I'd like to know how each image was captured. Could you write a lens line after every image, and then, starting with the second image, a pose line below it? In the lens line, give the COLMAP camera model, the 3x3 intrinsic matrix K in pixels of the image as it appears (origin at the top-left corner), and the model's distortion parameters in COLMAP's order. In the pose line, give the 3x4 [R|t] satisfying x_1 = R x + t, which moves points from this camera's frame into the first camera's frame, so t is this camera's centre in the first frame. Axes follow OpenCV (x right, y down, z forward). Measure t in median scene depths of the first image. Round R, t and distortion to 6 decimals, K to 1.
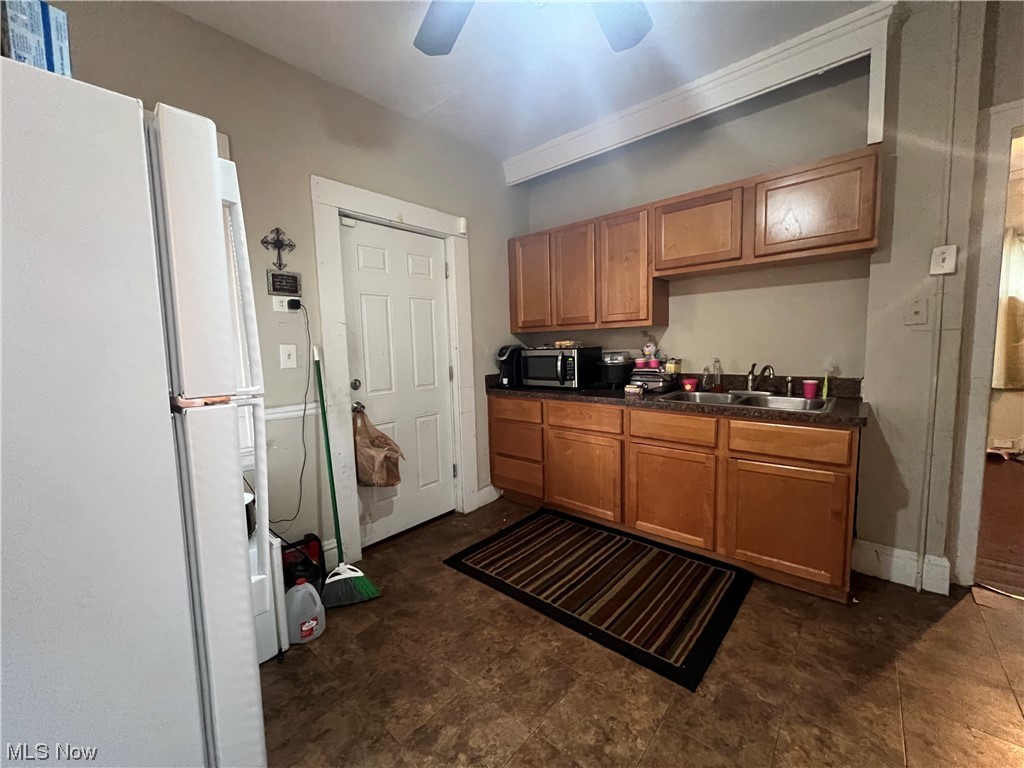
lens RADIAL K [[408.8, 0, 511.0], [0, 408.8, 382.9], [0, 0, 1]] dist [-0.000560, 0.000312]
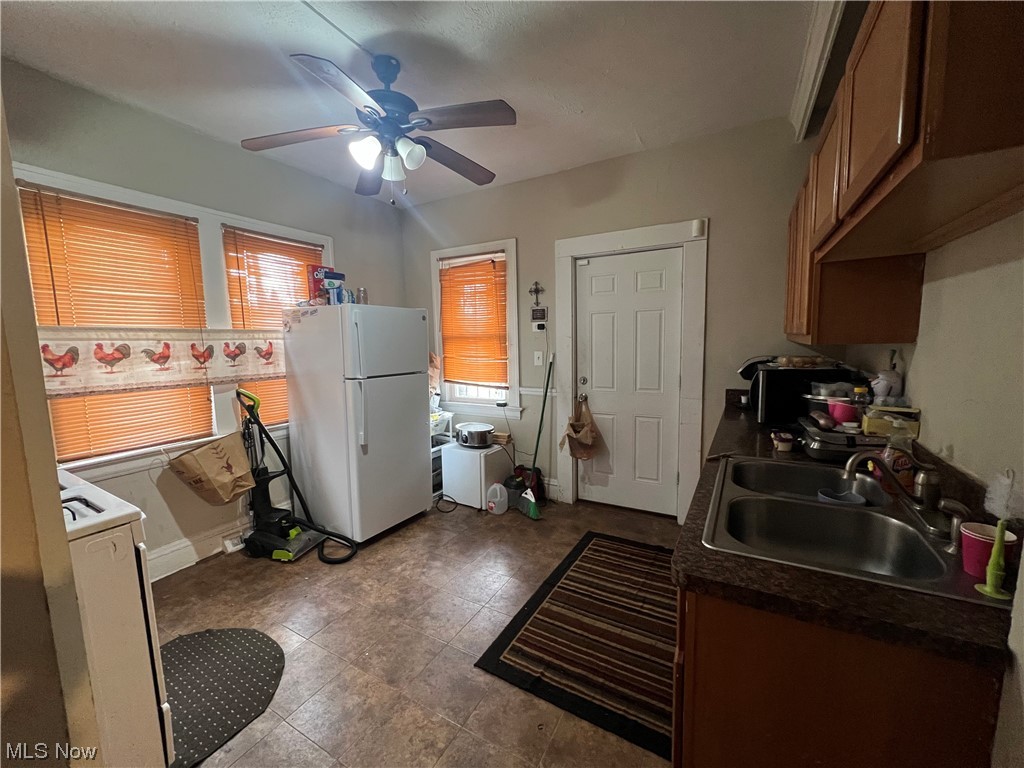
lens RADIAL K [[408.8, 0, 508.6], [0, 408.8, 383.0], [0, 0, 1]] dist [0.002101, 0.000170]
pose [[0.194970, 0.131910, -0.971898, 1.052798], [-0.070548, 0.990234, 0.120246, -0.157323], [0.978269, 0.045121, 0.202372, 0.556772]]
